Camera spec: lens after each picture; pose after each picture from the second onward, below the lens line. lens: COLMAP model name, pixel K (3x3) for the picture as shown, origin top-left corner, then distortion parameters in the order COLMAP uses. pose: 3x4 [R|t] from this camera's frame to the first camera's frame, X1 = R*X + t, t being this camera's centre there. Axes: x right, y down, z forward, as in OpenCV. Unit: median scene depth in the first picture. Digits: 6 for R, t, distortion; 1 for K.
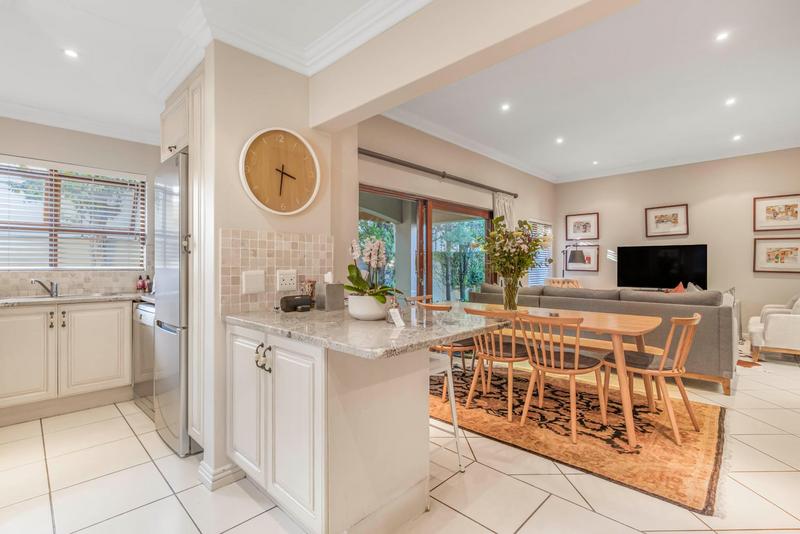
lens RADIAL K [[360.9, 0, 403.7], [0, 360.9, 266.0], [0, 0, 1]] dist [0.007360, -0.004190]
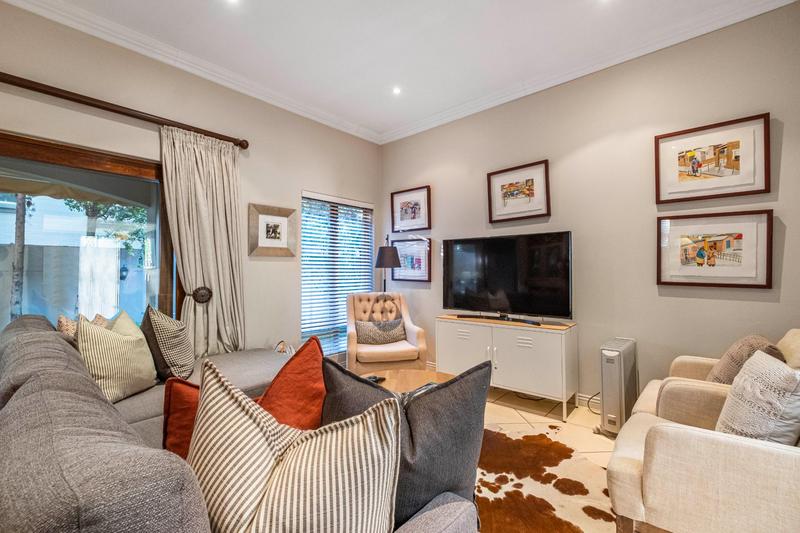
lens RADIAL K [[360.9, 0, 380.5], [0, 360.9, 265.1], [0, 0, 1]] dist [0.007360, -0.004190]
pose [[0.999633, 0.002024, 0.026996, 0.515899], [-0.001352, 0.999690, -0.024870, 0.002030], [-0.027038, 0.024825, 0.999326, 0.461944]]
